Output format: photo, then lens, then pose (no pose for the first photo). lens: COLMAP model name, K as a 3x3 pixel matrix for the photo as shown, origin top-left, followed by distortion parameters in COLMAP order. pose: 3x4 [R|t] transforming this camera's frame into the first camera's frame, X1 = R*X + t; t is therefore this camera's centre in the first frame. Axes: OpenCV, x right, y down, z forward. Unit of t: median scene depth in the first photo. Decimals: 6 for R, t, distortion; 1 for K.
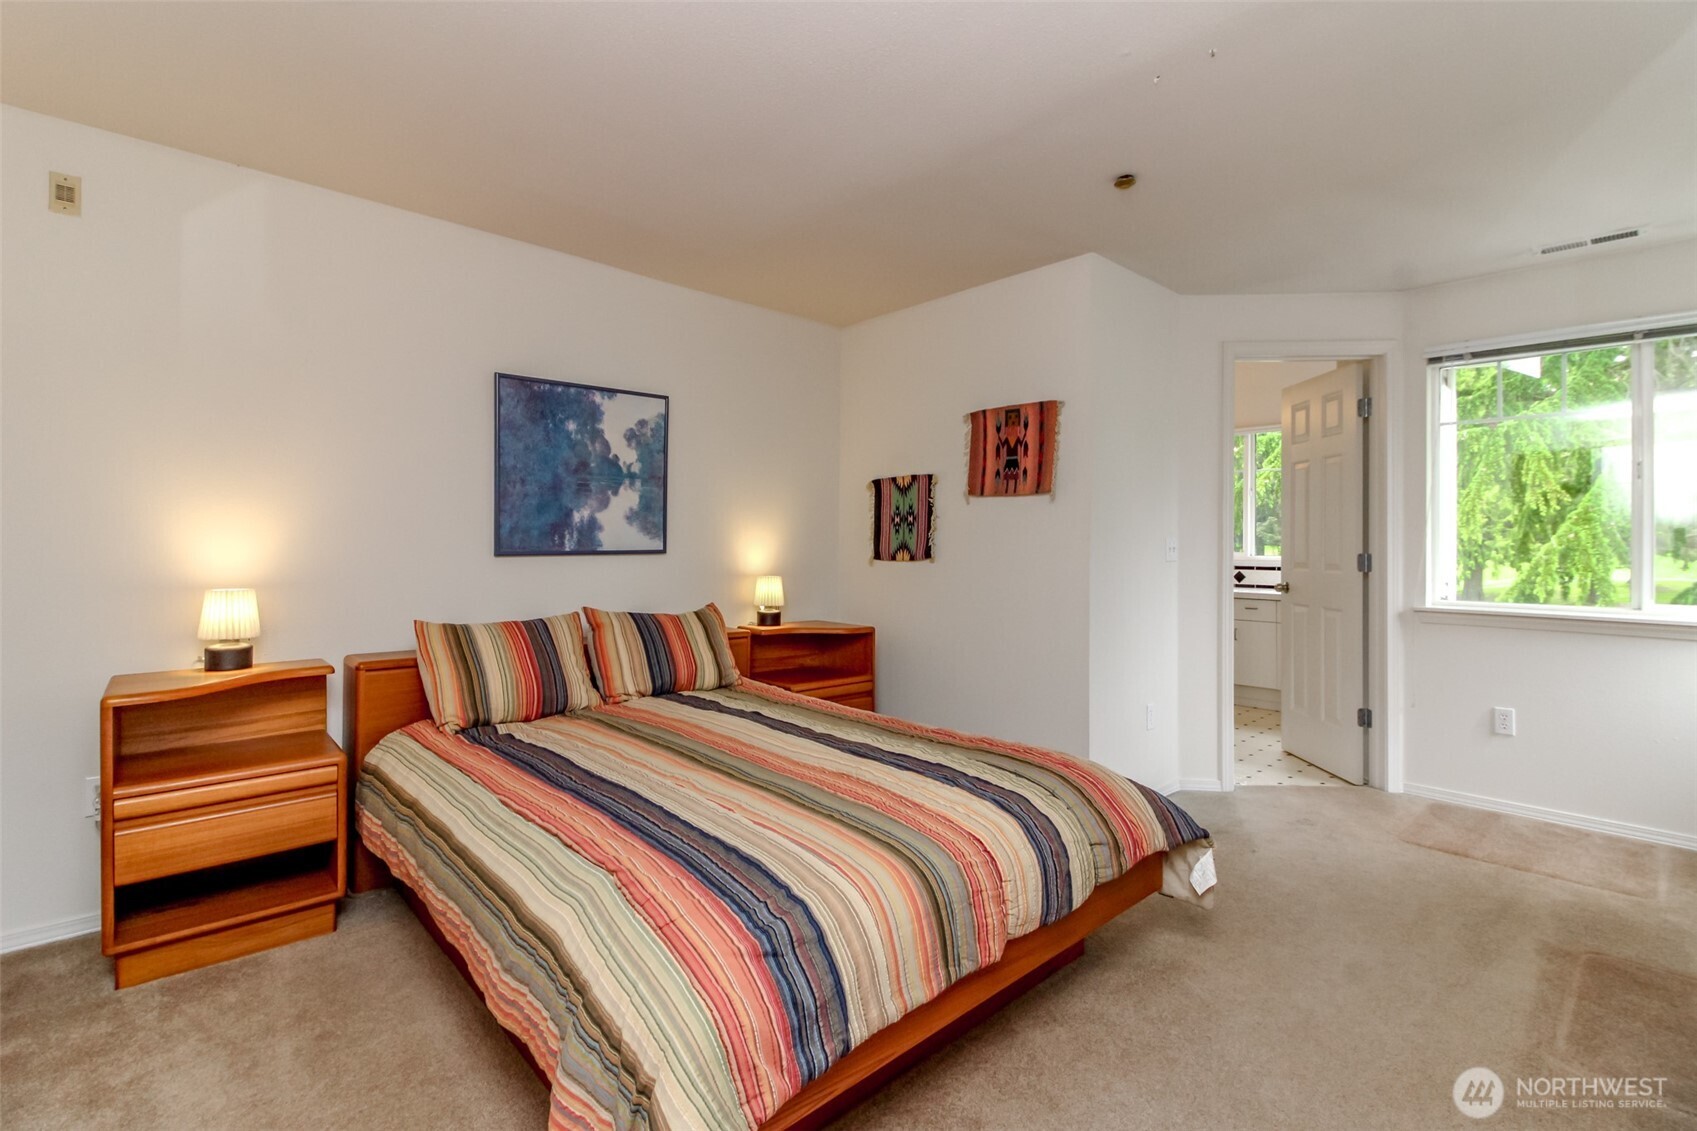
lens RADIAL K [[778.6, 0, 848.5], [0, 778.6, 539.2], [0, 0, 1]] dist [0.010277, 0.000083]
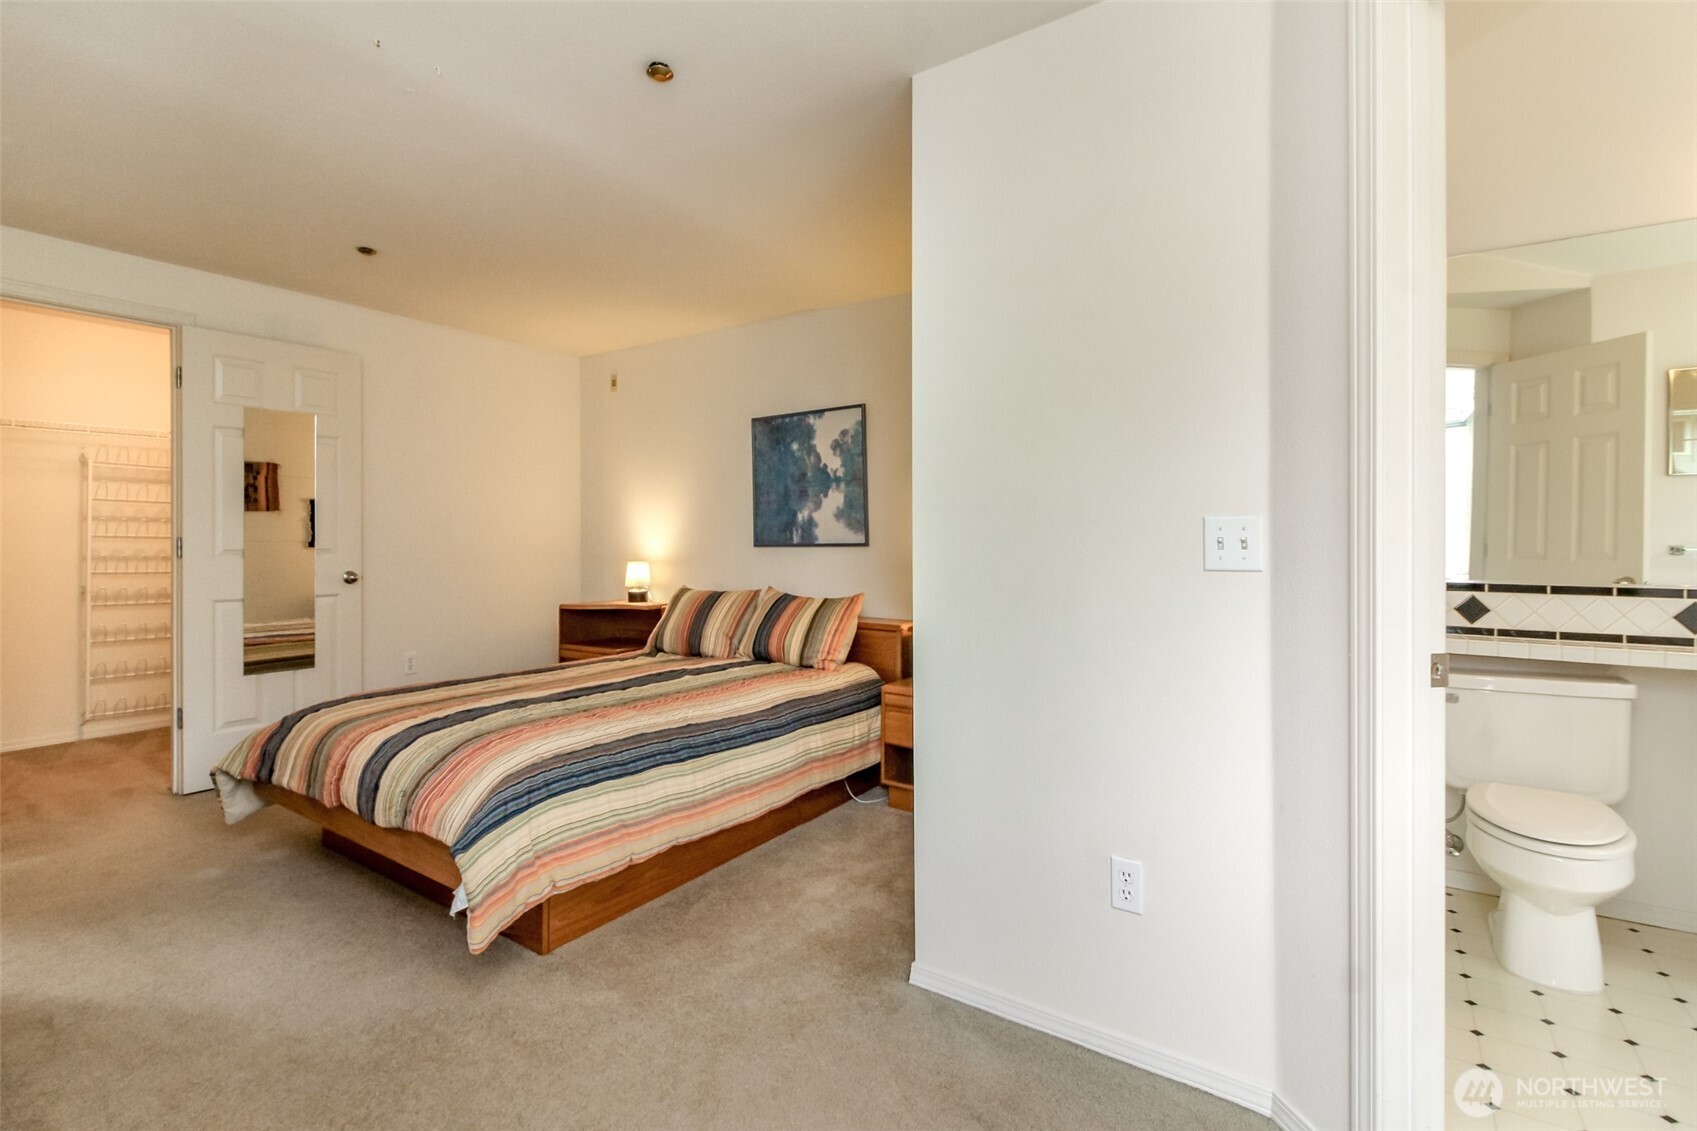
lens RADIAL K [[778.6, 0, 850.0], [0, 778.6, 544.9], [0, 0, 1]] dist [0.010277, 0.000083]
pose [[0.234426, -0.005067, -0.972121, 0.843422], [0.003698, 0.999984, -0.004321, 0.021261], [0.972127, -0.002582, 0.234441, 0.727861]]
